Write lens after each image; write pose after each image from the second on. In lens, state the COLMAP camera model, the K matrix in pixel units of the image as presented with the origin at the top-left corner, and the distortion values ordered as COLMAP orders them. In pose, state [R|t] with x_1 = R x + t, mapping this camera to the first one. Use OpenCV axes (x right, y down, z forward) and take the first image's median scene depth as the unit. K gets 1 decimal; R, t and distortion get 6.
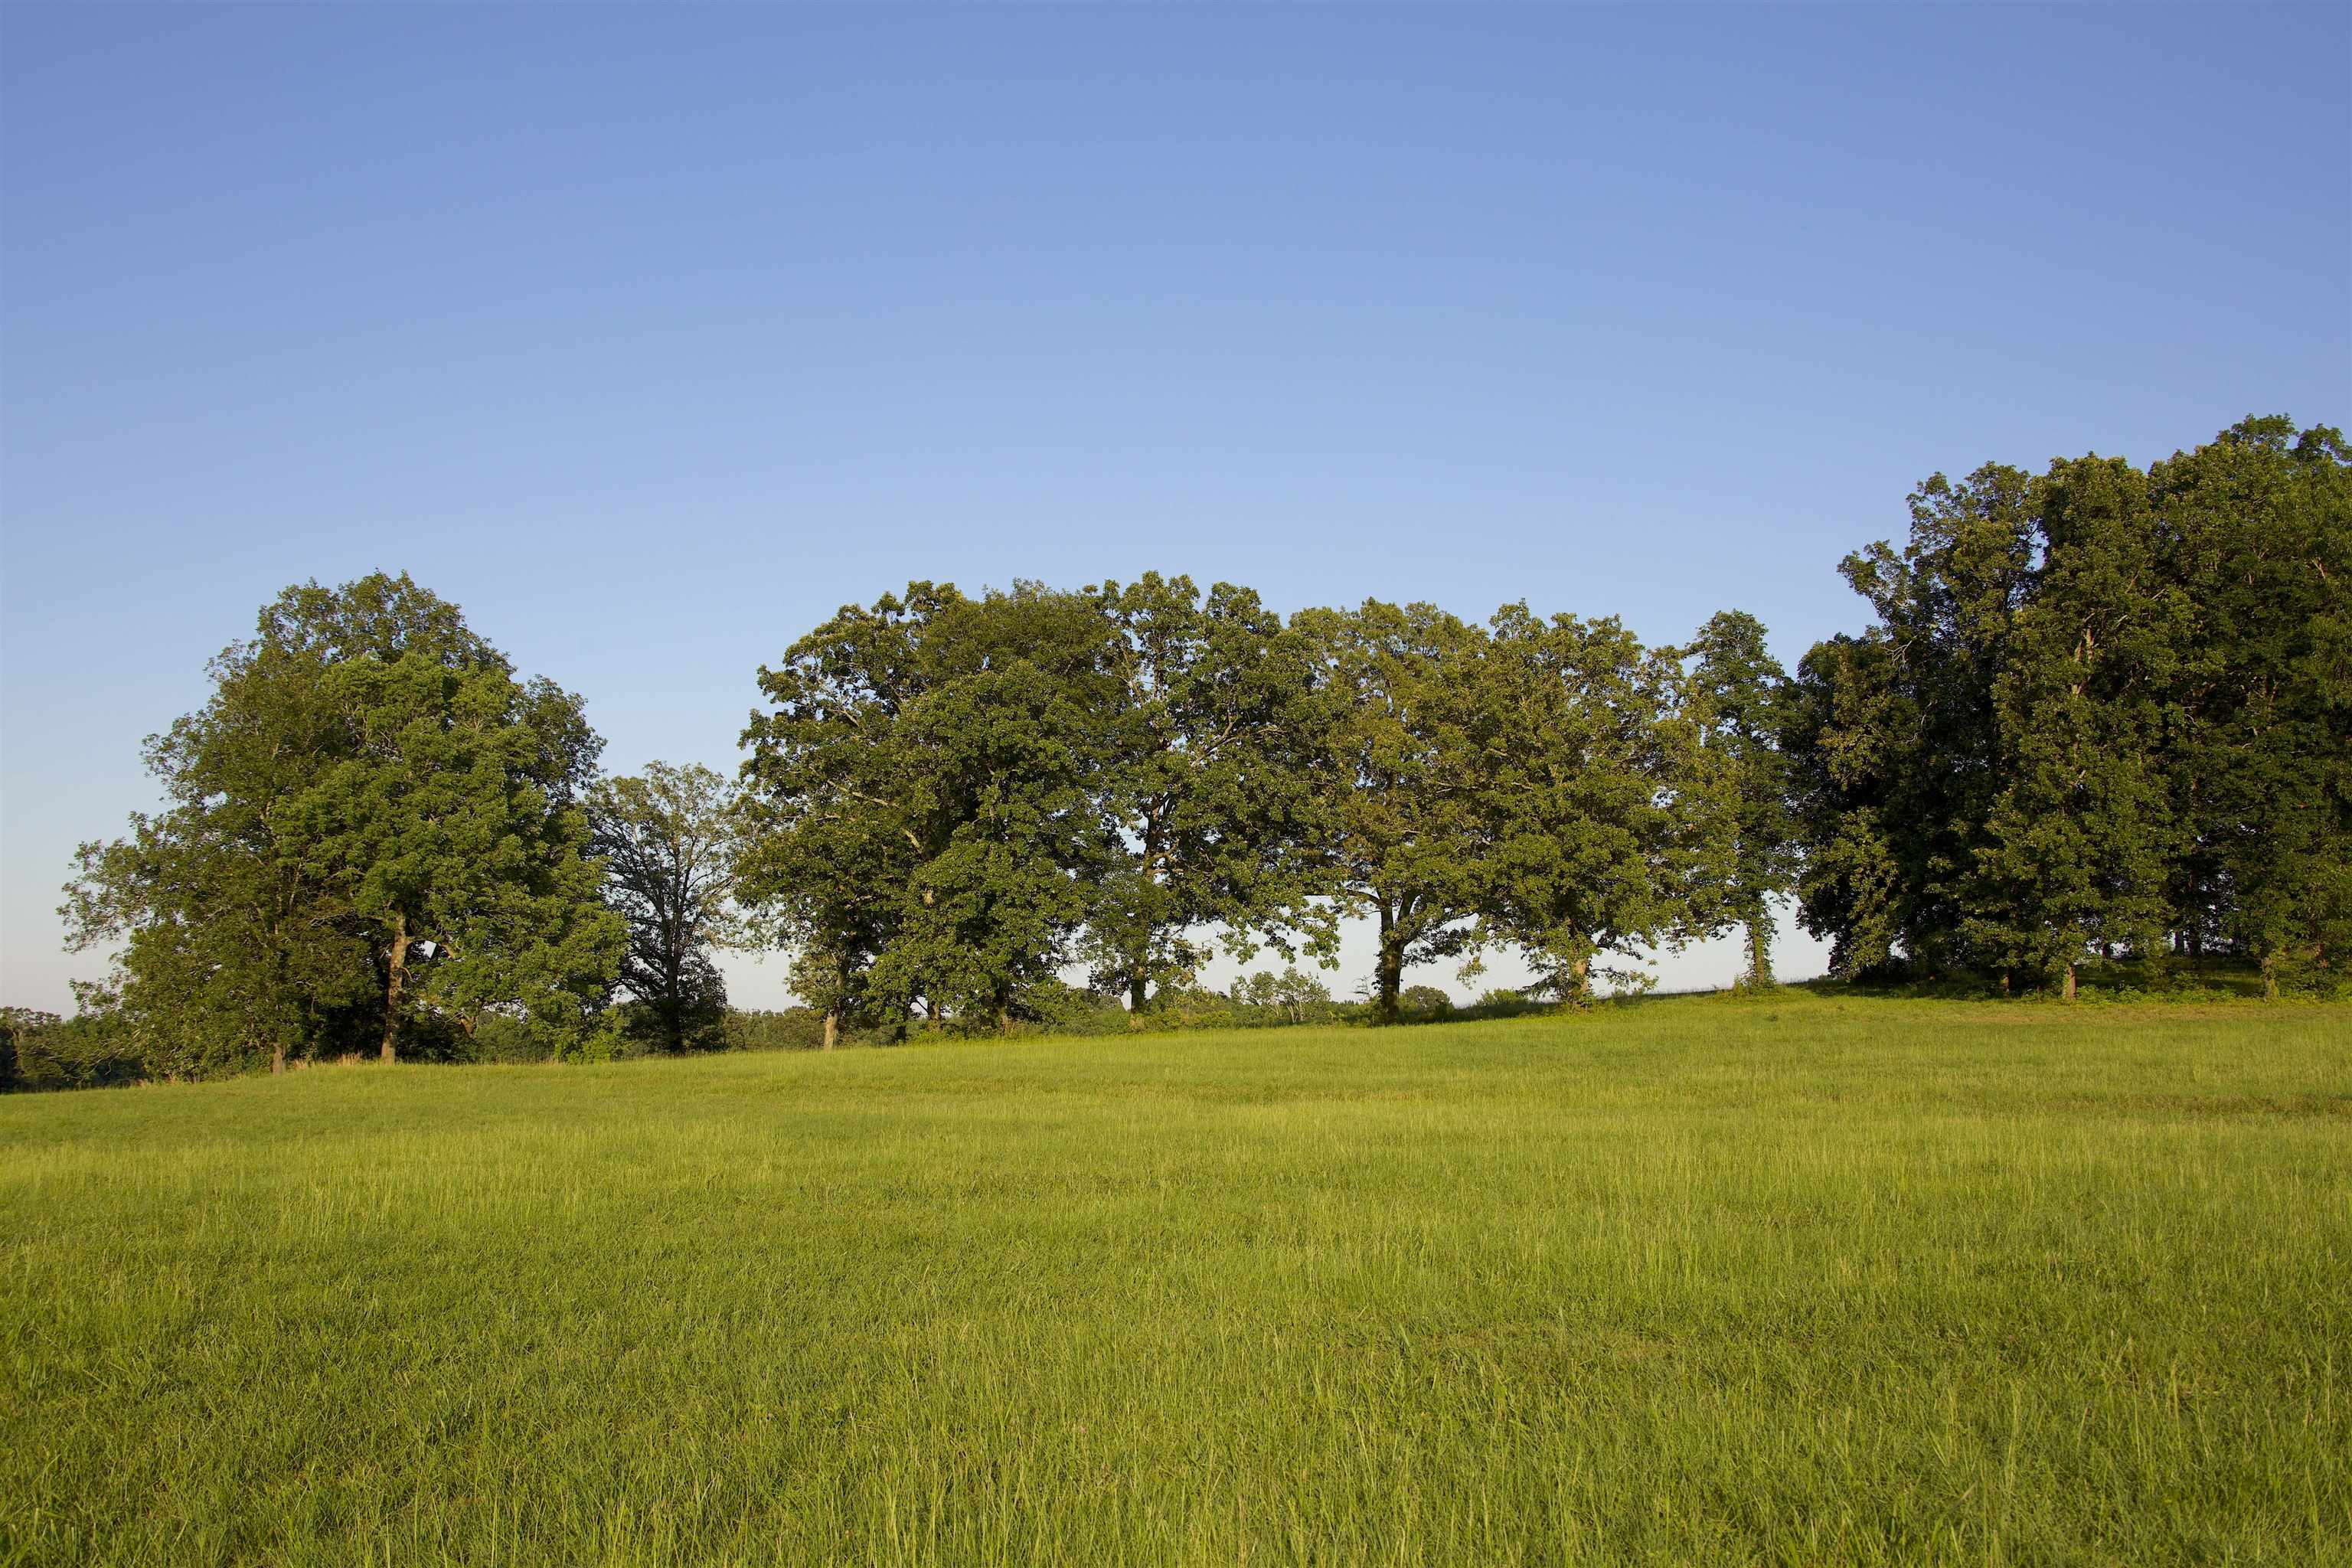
lens RADIAL K [[2680.7, 0, 1176.1], [0, 2680.7, 773.6], [0, 0, 1]] dist [0.095811, 0.000000]
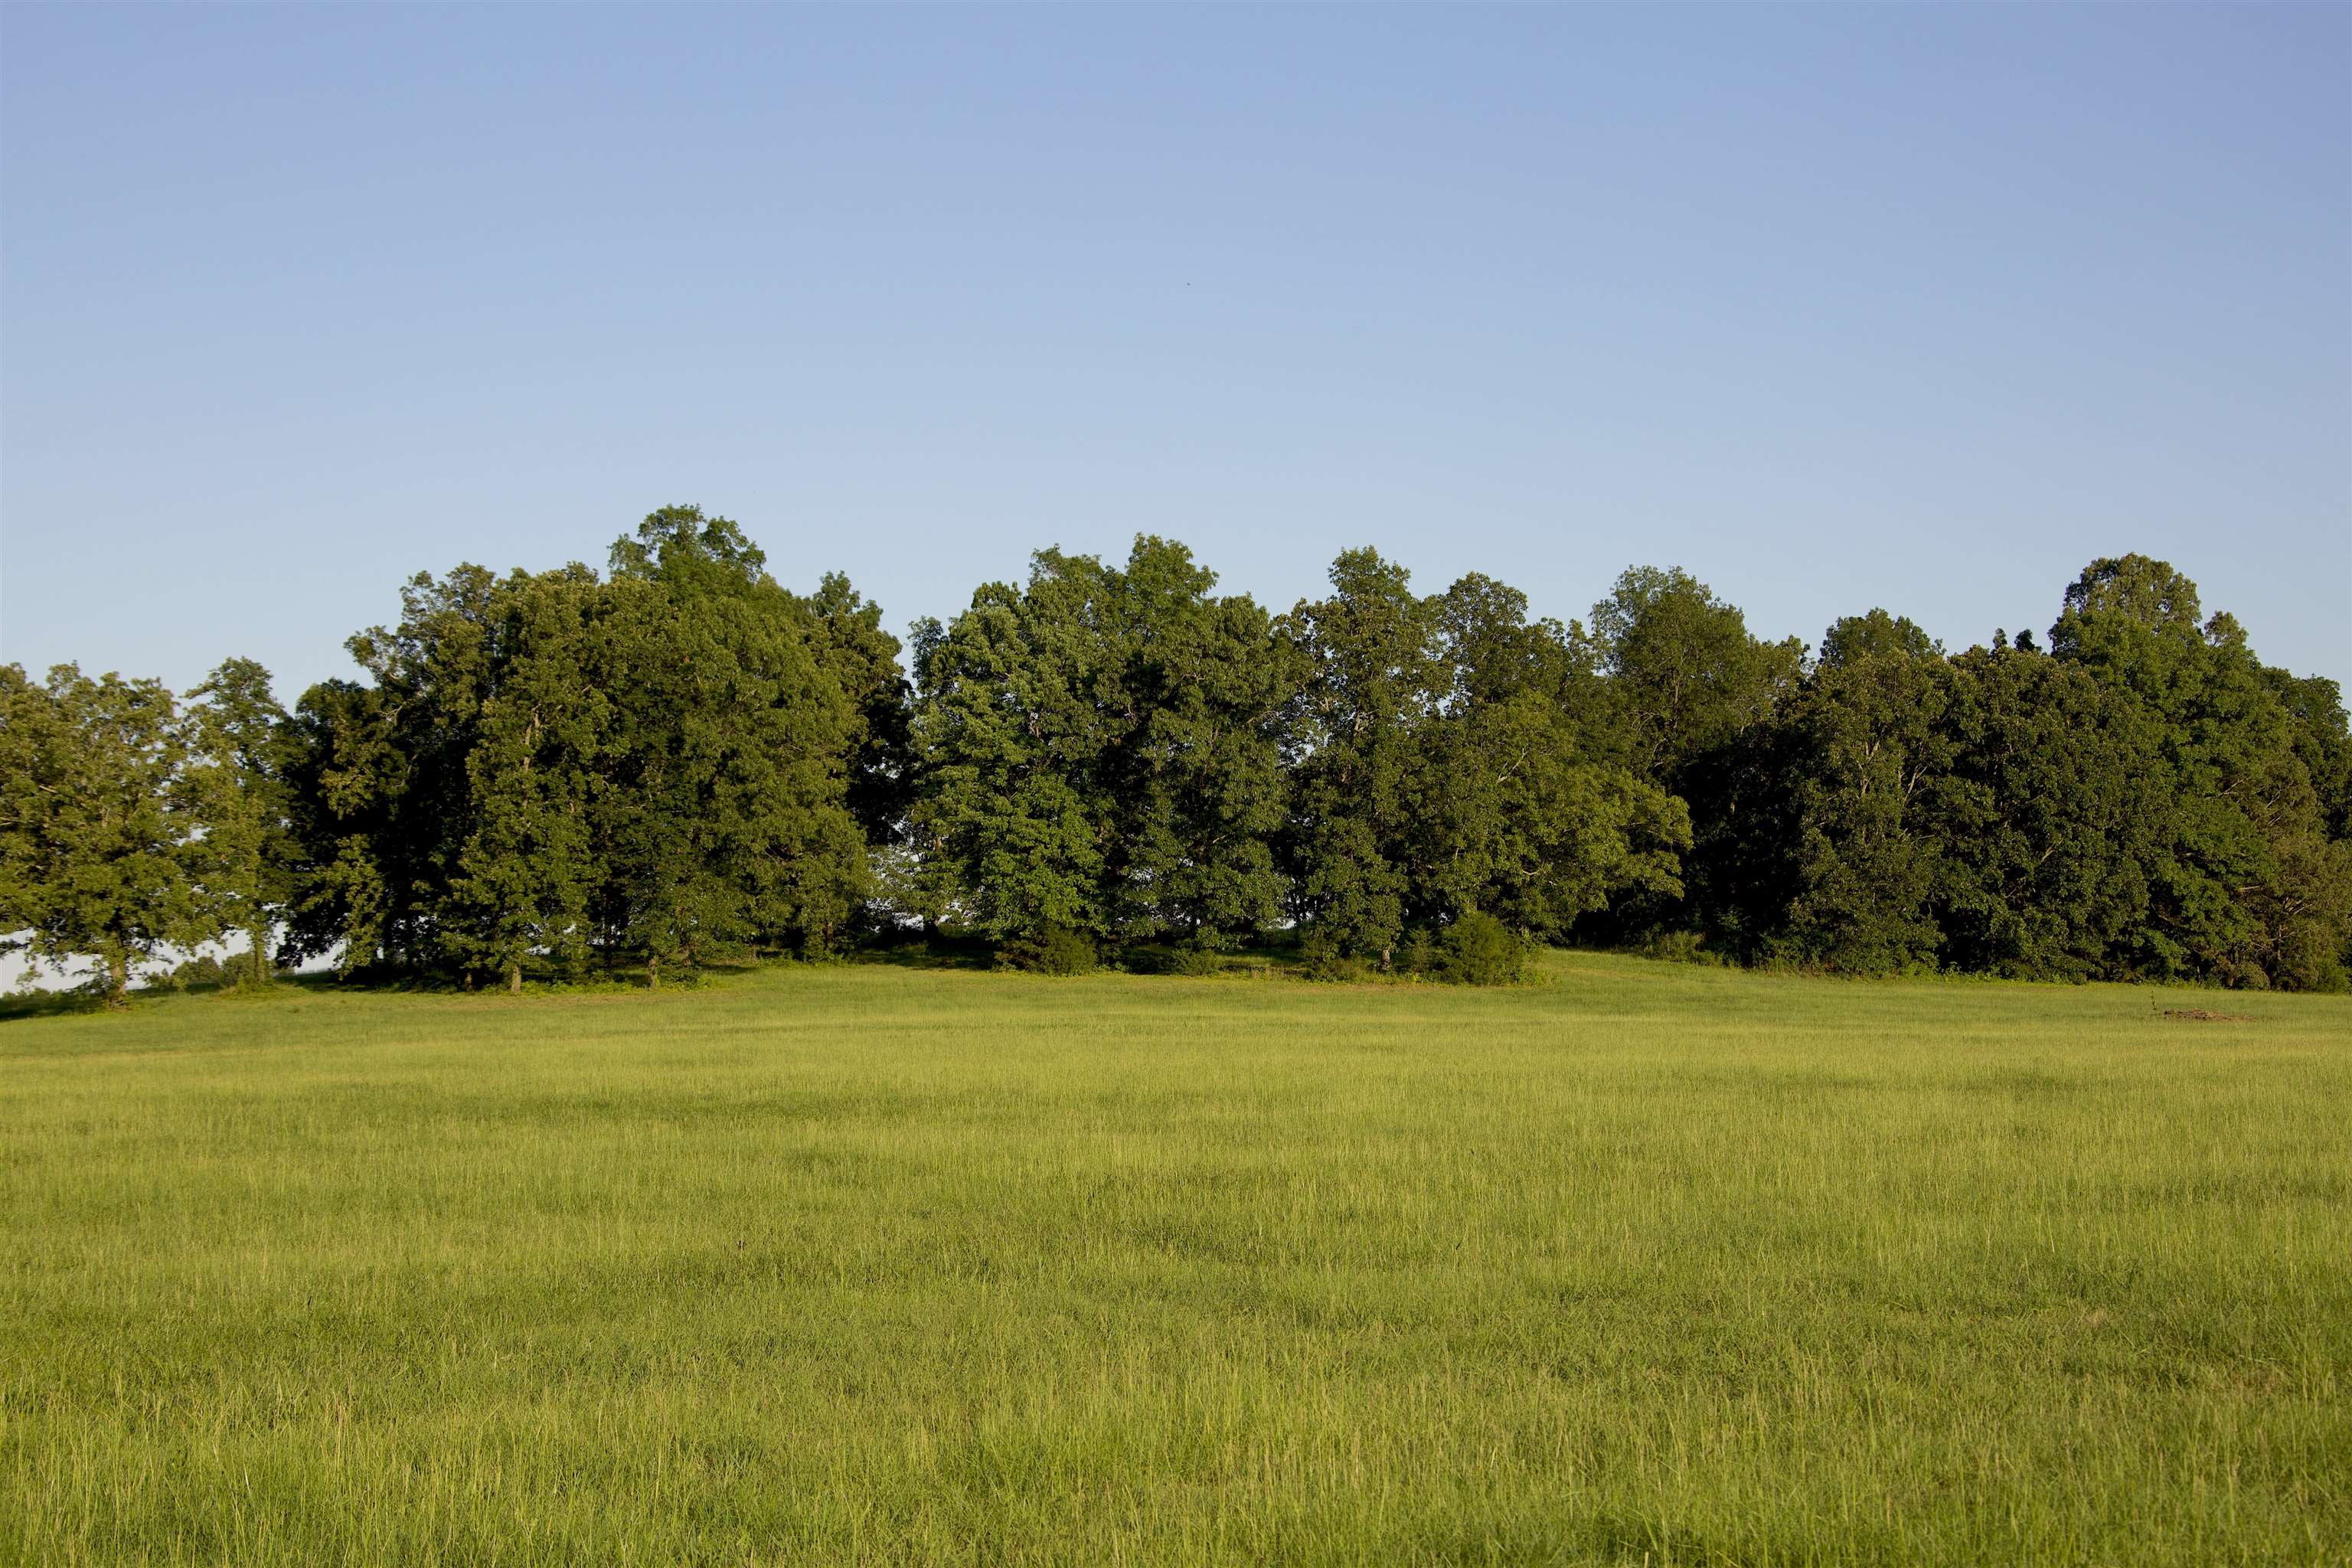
lens RADIAL K [[4723.3, 0, 1177.8], [0, 4723.3, 781.2], [0, 0, 1]] dist [0.437422, 0.000000]
pose [[0.899284, 0.008949, 0.437273, -0.381534], [-0.026475, 0.999071, 0.034001, -0.102473], [-0.436563, -0.042153, 0.898686, -1.175776]]
